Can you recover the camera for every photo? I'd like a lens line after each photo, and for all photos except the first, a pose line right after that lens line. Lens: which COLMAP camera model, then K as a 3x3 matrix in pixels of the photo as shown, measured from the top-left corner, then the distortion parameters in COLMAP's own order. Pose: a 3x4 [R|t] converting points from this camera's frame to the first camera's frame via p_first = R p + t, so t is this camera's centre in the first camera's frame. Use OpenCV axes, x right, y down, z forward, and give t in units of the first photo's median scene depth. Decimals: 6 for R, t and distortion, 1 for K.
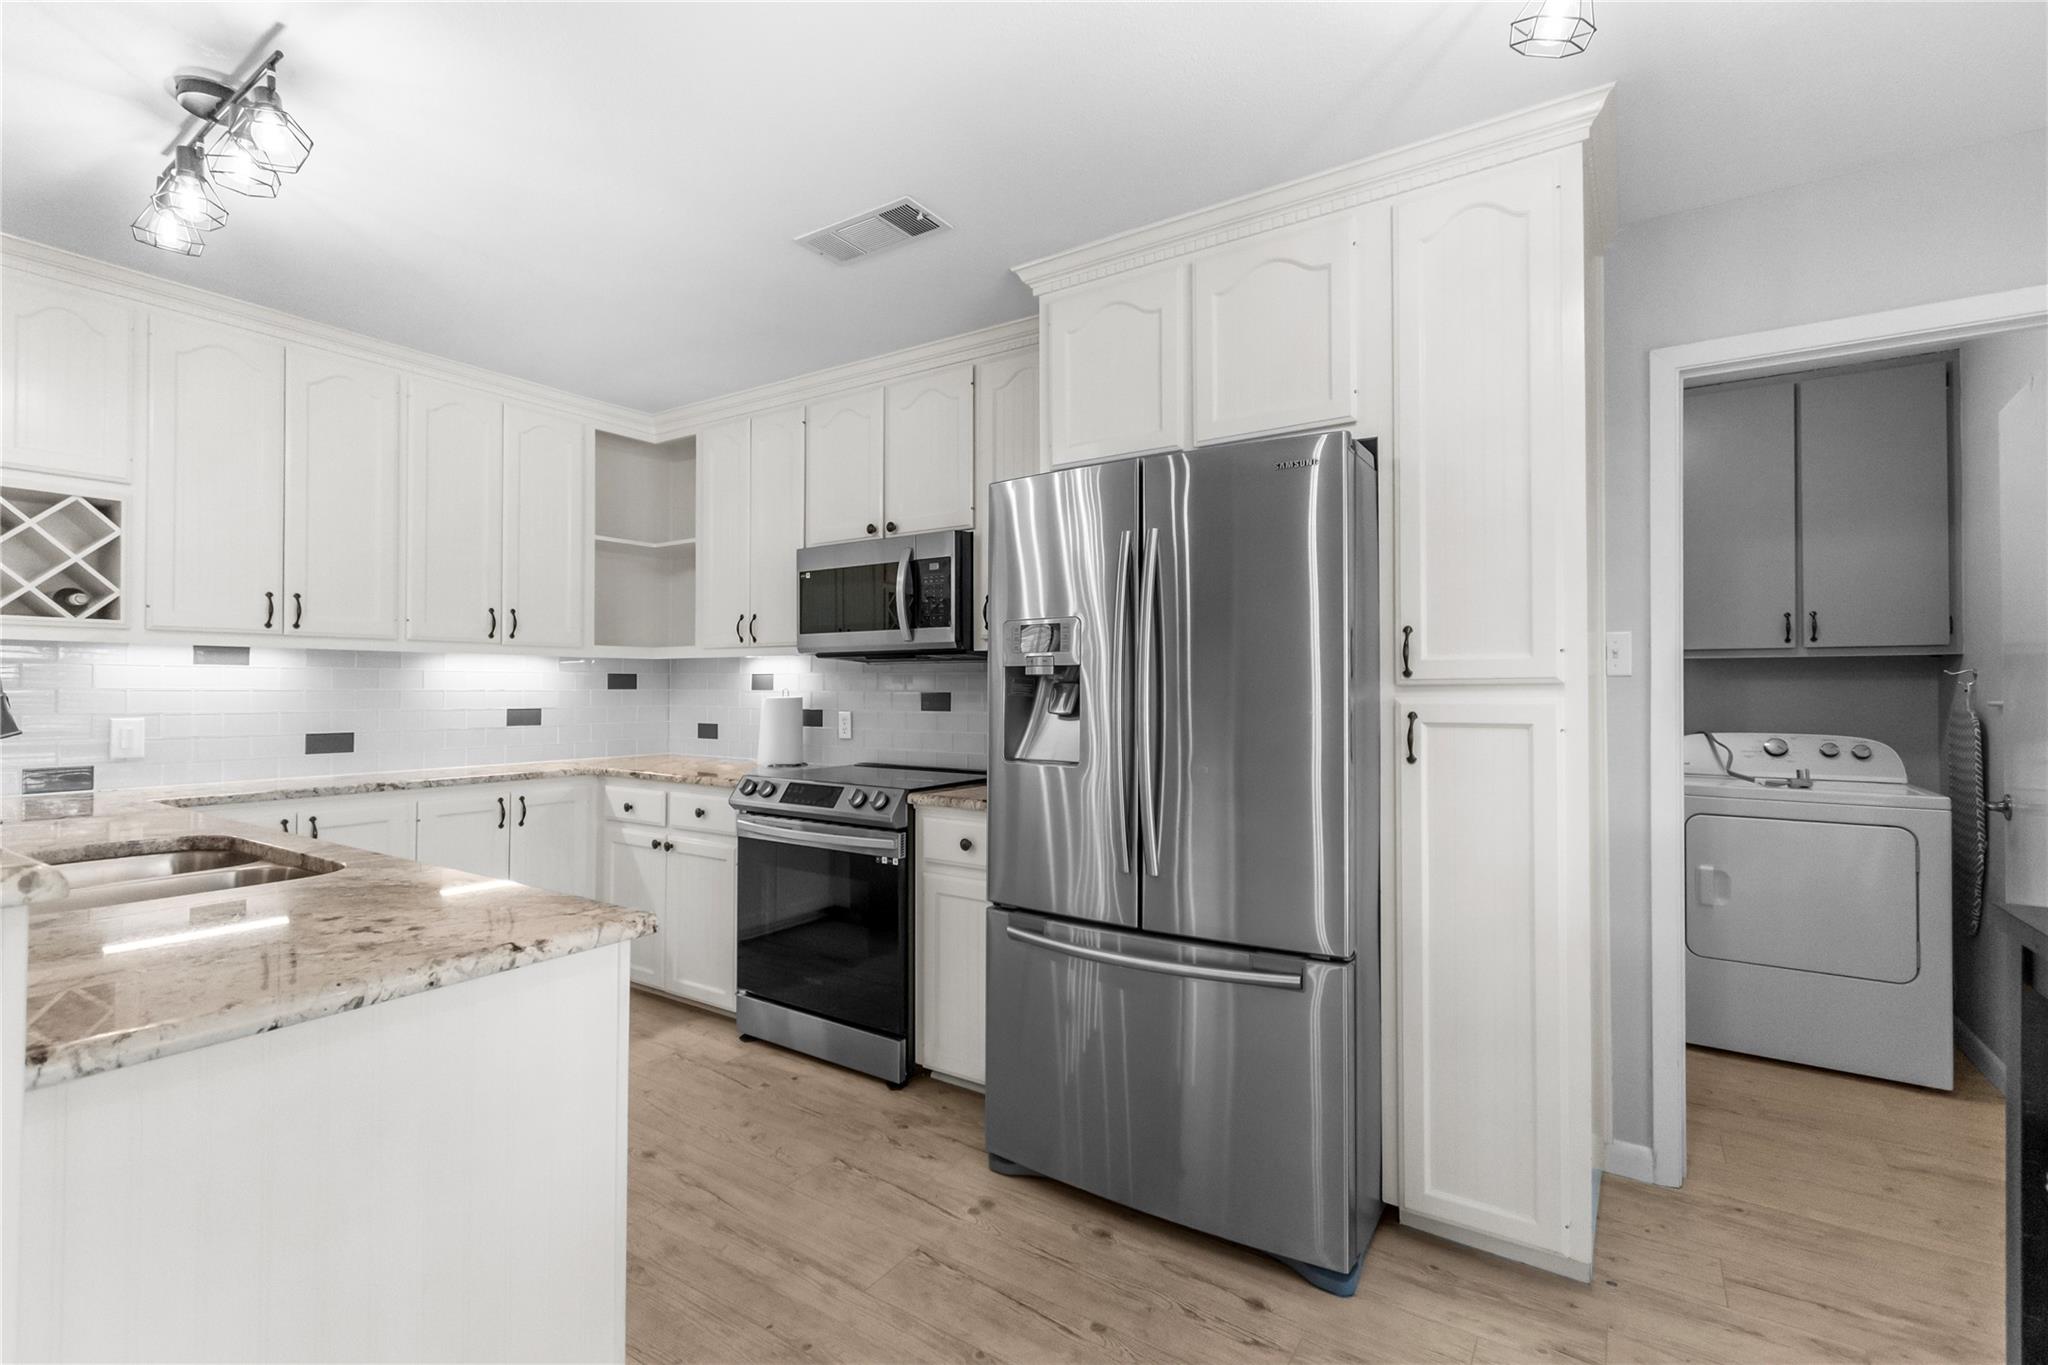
lens RADIAL K [[909.3, 0, 1020.2], [0, 909.3, 677.7], [0, 0, 1]] dist [0.004882, -0.002914]
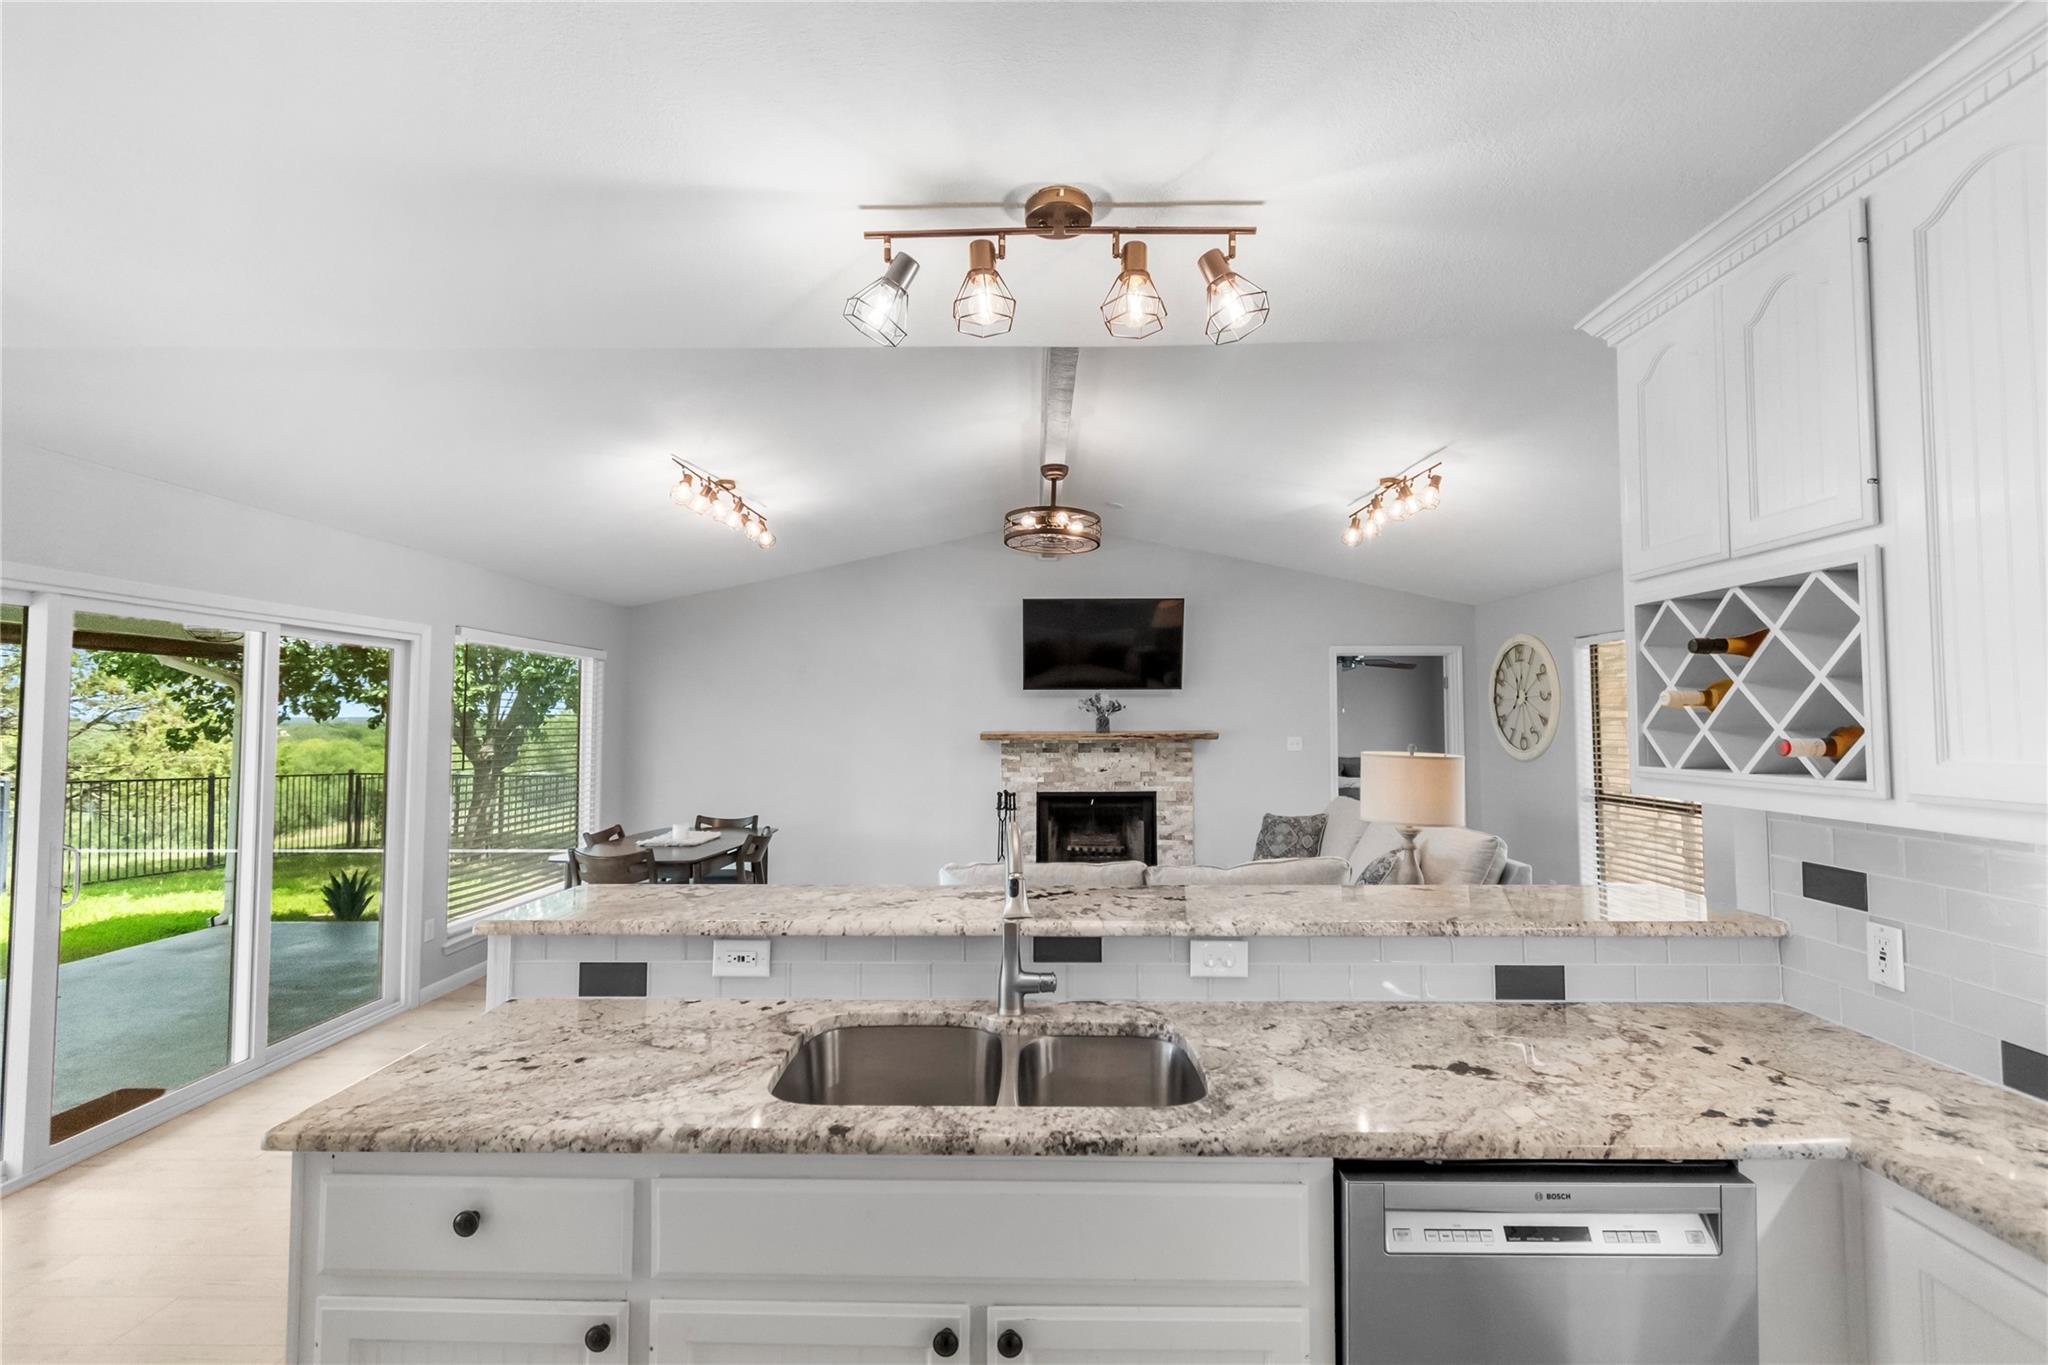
lens RADIAL K [[909.3, 0, 1018.6], [0, 909.3, 676.8], [0, 0, 1]] dist [0.004882, -0.002914]
pose [[-0.842602, -0.028489, -0.537783, -0.230884], [0.004281, 0.998214, -0.059587, -0.079644], [0.538520, -0.052511, -0.840975, 0.989397]]
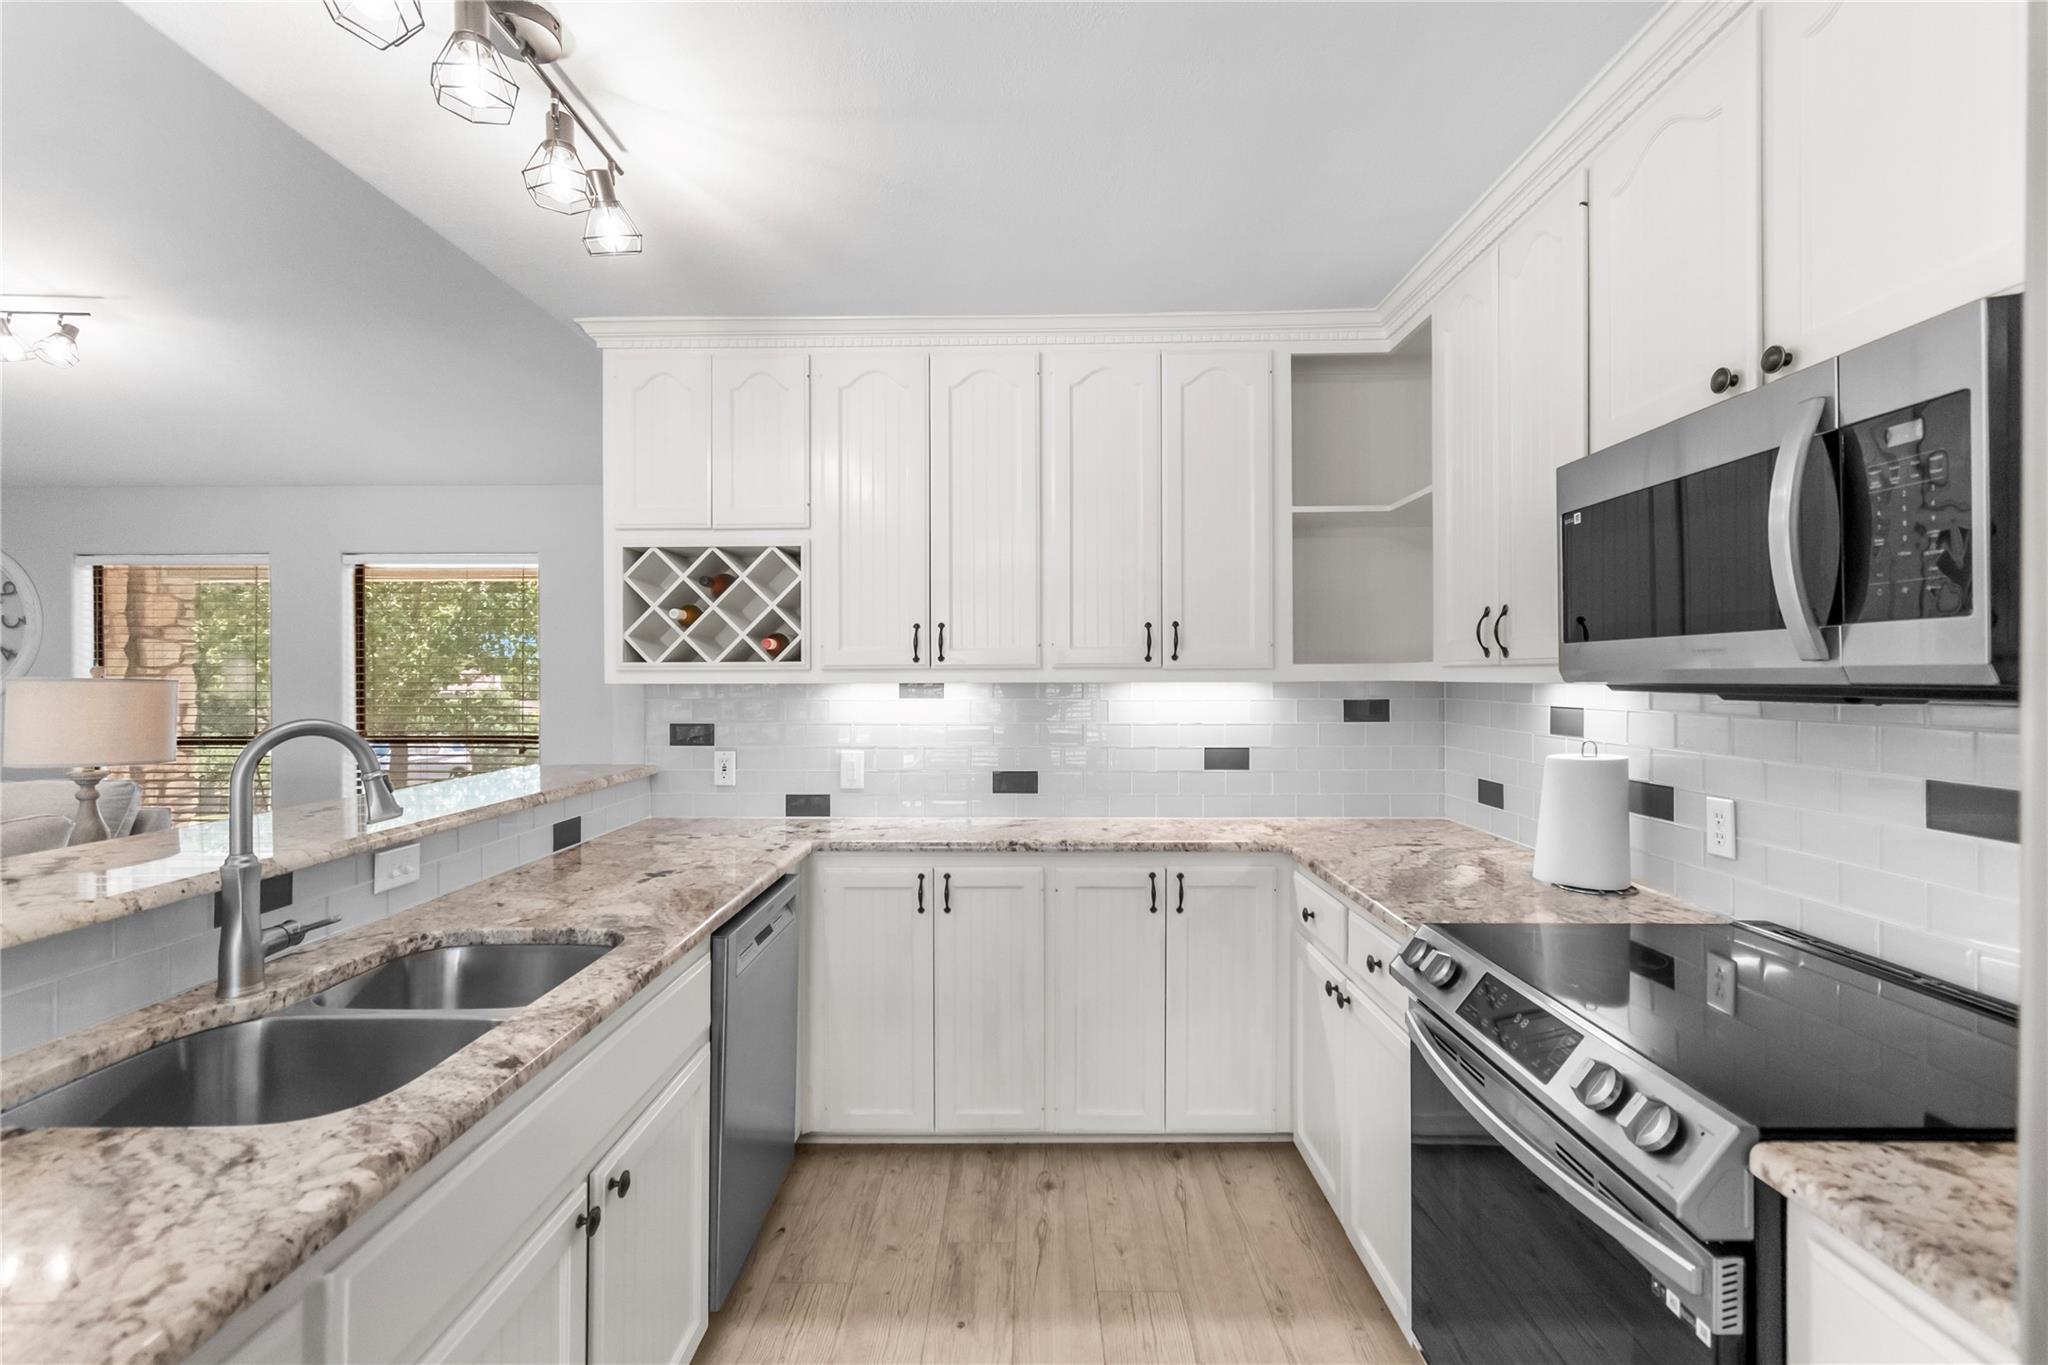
lens RADIAL K [[909.3, 0, 1022.2], [0, 909.3, 677.2], [0, 0, 1]] dist [0.004882, -0.002914]
pose [[0.542179, -0.003086, -0.840257, 0.008610], [0.013824, 0.999891, 0.005248, -0.039809], [0.840149, -0.014461, 0.542162, 0.545061]]
